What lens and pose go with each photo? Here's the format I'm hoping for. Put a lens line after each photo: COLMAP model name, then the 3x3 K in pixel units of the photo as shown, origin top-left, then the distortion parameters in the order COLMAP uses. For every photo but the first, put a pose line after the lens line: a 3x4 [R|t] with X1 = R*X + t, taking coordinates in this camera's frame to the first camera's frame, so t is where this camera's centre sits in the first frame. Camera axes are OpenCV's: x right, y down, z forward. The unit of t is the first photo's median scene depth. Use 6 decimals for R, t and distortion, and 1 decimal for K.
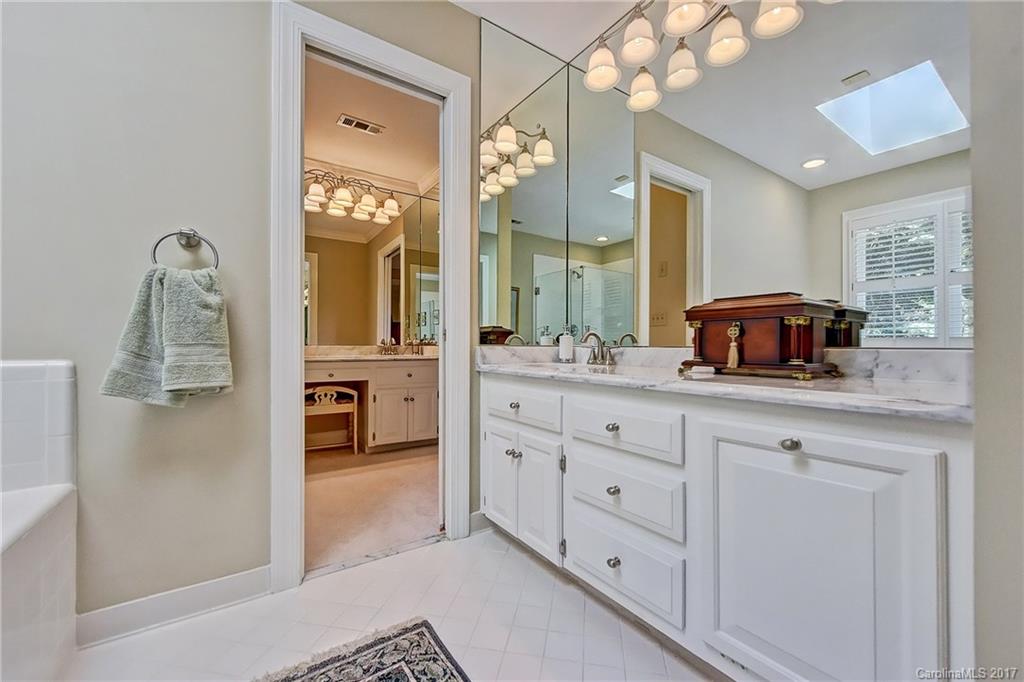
lens RADIAL K [[402.4, 0, 510.7], [0, 402.4, 343.6], [0, 0, 1]] dist [-0.000538, 0.000004]
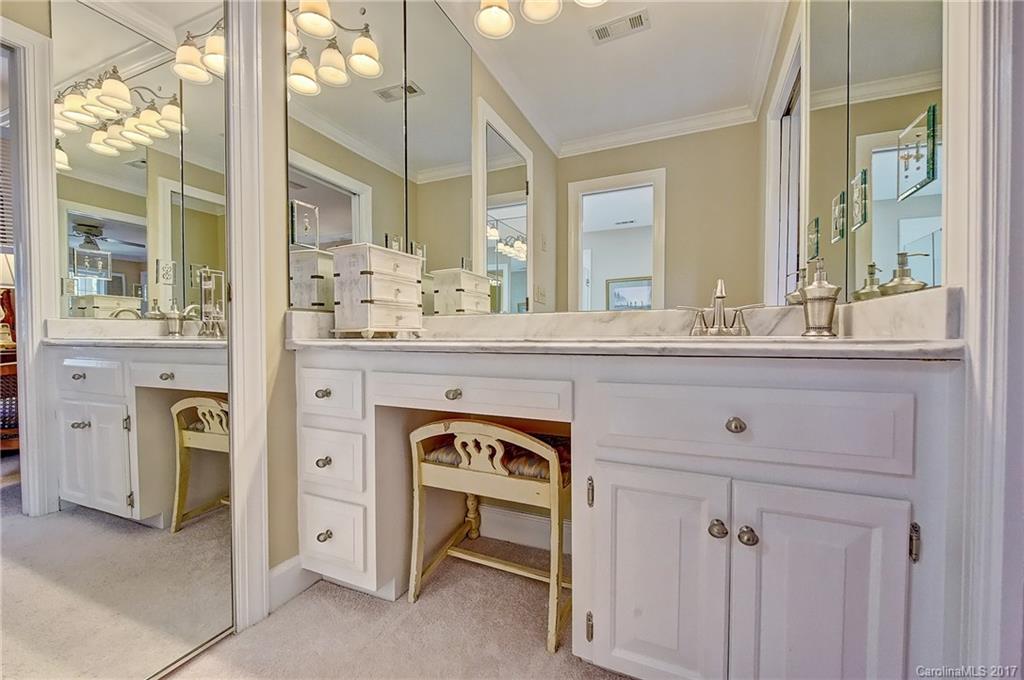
lens RADIAL K [[420.4, 0, 510.3], [0, 420.4, 339.1], [0, 0, 1]] dist [0.001074, -0.000014]
pose [[0.536902, 0.012748, -0.843548, -0.130381], [0.009632, 0.999728, 0.021239, 0.026211], [0.843590, -0.019528, 0.536633, 0.814961]]
